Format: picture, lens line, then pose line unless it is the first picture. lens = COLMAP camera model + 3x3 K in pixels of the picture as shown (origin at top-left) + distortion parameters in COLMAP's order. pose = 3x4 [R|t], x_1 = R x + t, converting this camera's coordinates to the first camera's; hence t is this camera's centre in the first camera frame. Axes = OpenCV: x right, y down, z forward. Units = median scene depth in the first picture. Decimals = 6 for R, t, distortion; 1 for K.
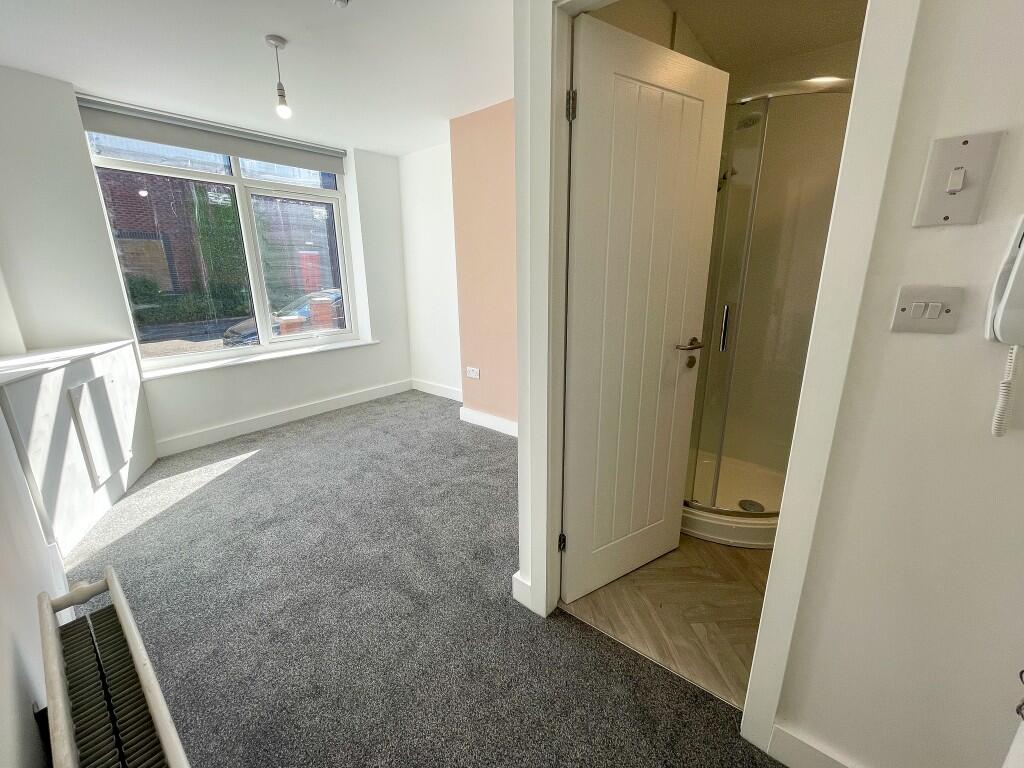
lens RADIAL K [[411.4, 0, 510.2], [0, 411.4, 381.7], [0, 0, 1]] dist [-0.007263, 0.000915]
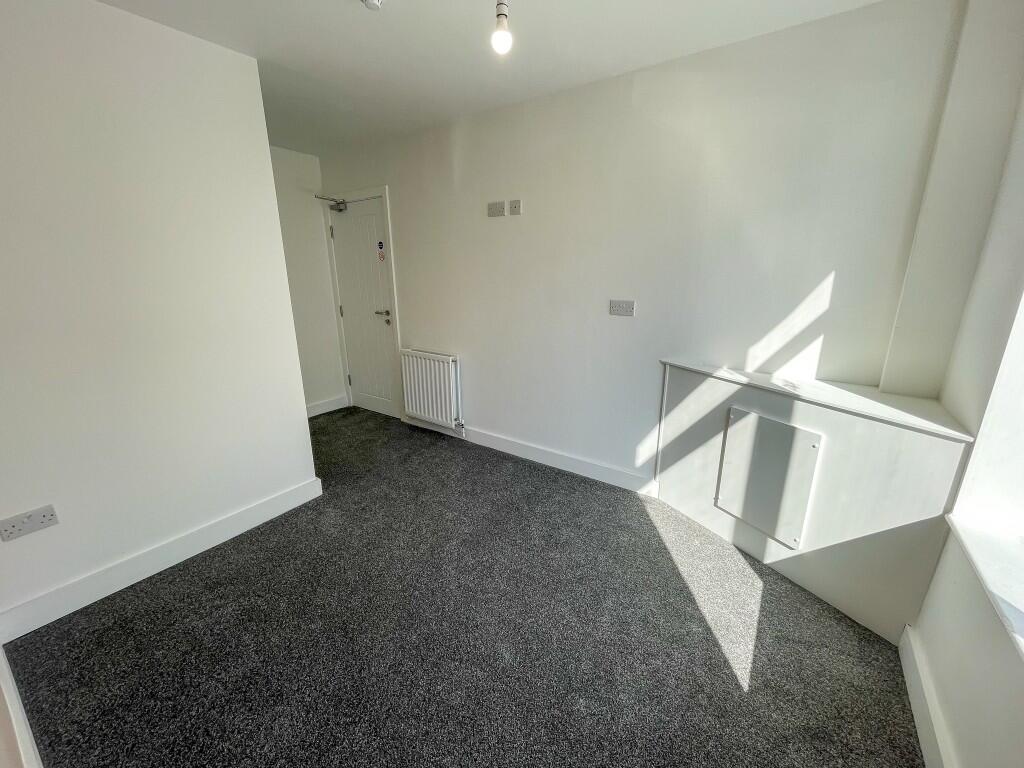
lens RADIAL K [[411.4, 0, 514.4], [0, 411.4, 383.9], [0, 0, 1]] dist [-0.007263, 0.000915]
pose [[-0.996816, 0.029911, -0.073915, -0.385925], [-0.011406, 0.863957, 0.503436, -0.398179], [0.078917, 0.502677, -0.860865, 1.378260]]
